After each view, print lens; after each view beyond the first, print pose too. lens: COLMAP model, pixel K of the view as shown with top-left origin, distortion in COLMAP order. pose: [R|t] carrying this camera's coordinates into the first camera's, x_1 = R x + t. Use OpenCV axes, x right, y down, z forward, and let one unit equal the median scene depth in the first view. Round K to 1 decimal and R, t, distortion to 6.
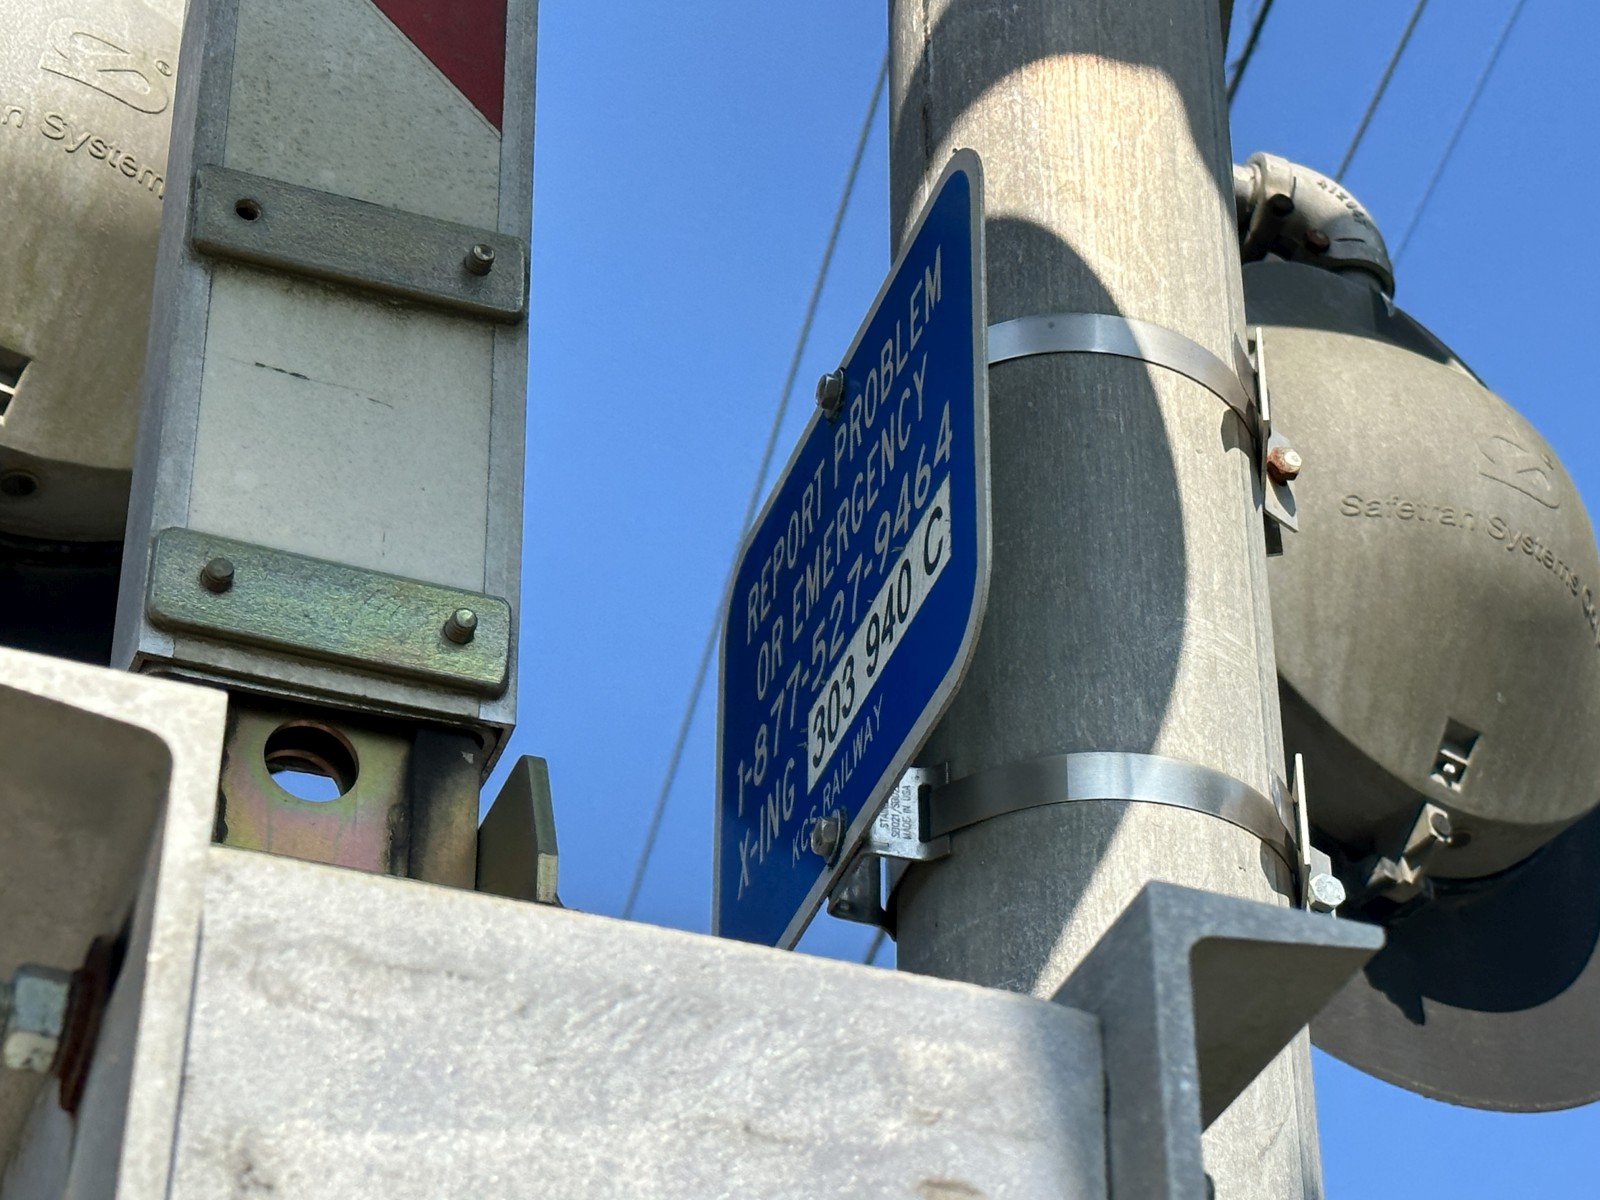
lens RADIAL K [[3564.0, 0, 800.7], [0, 3564.0, 597.3], [0, 0, 1]] dist [0.094290, 0.000000]
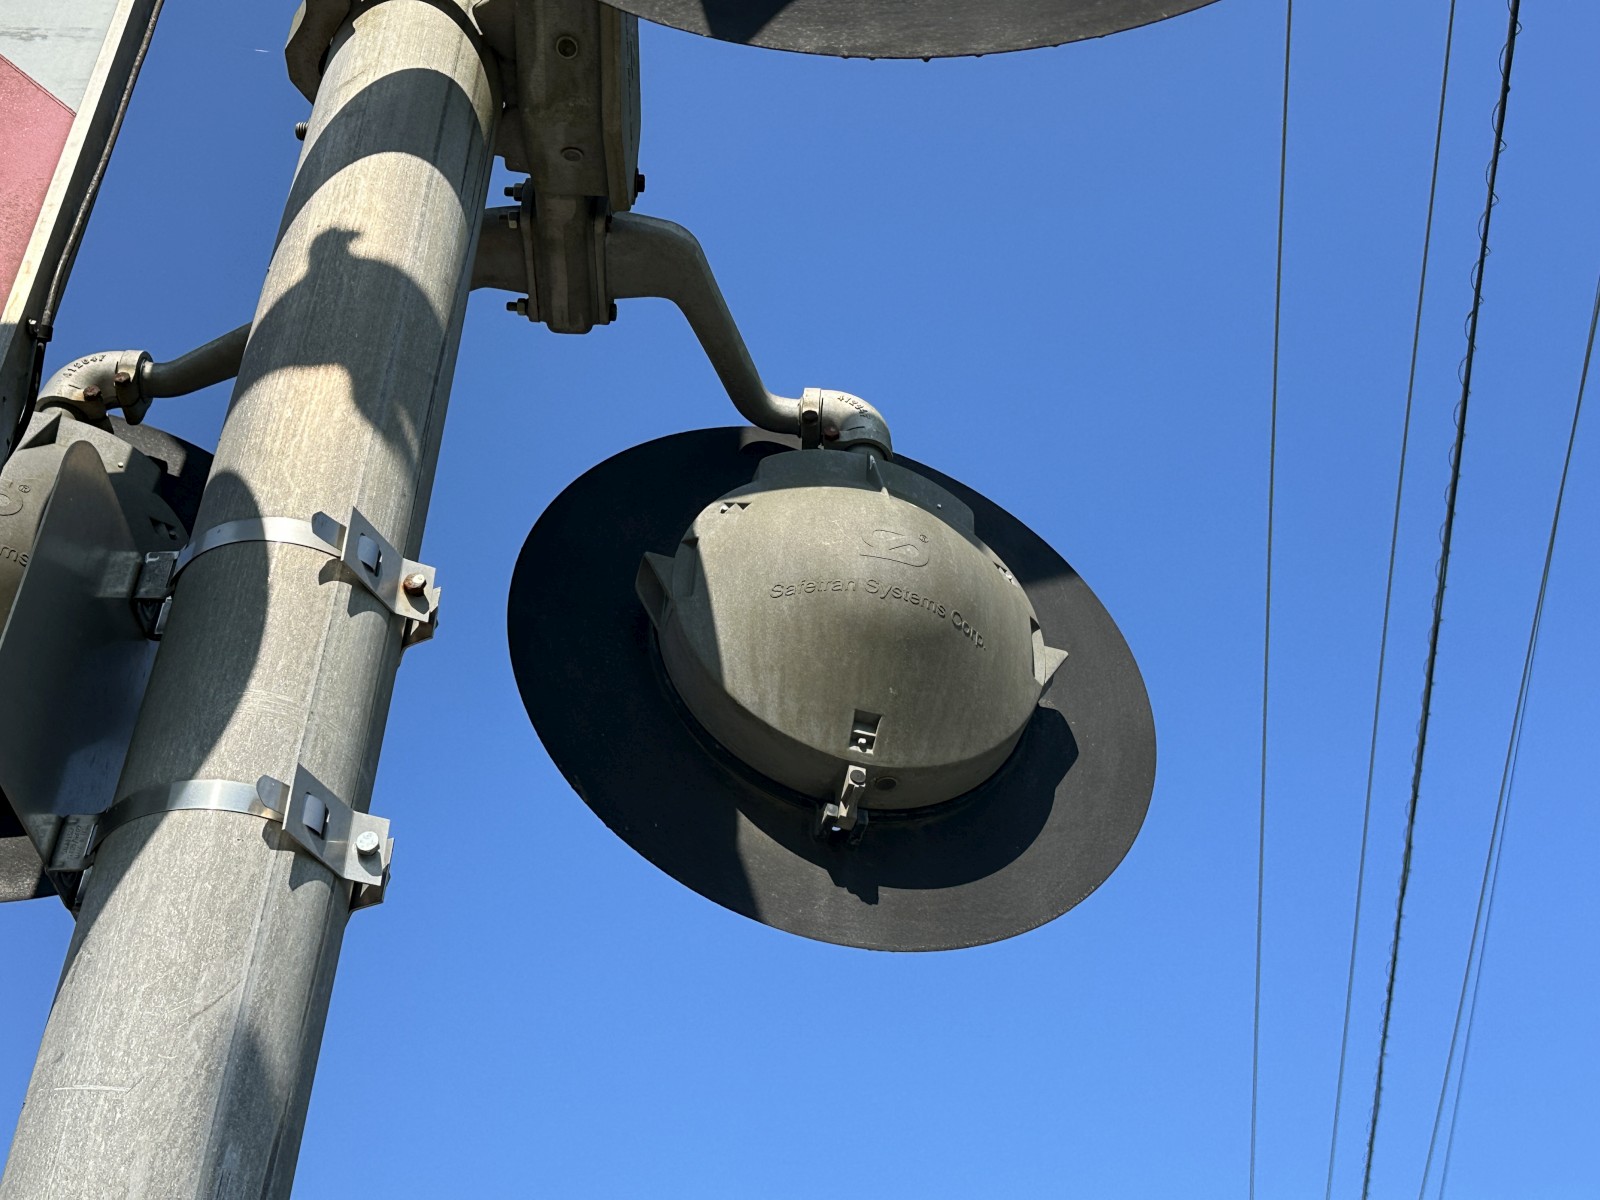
lens RADIAL K [[2072.3, 0, 800.1], [0, 2072.3, 603.1], [0, 0, 1]] dist [0.039948, 0.000000]
pose [[0.945745, -0.202125, -0.254385, 0.401719], [0.184546, 0.978562, -0.091431, 0.067049], [0.267412, 0.039525, 0.962771, 0.104587]]
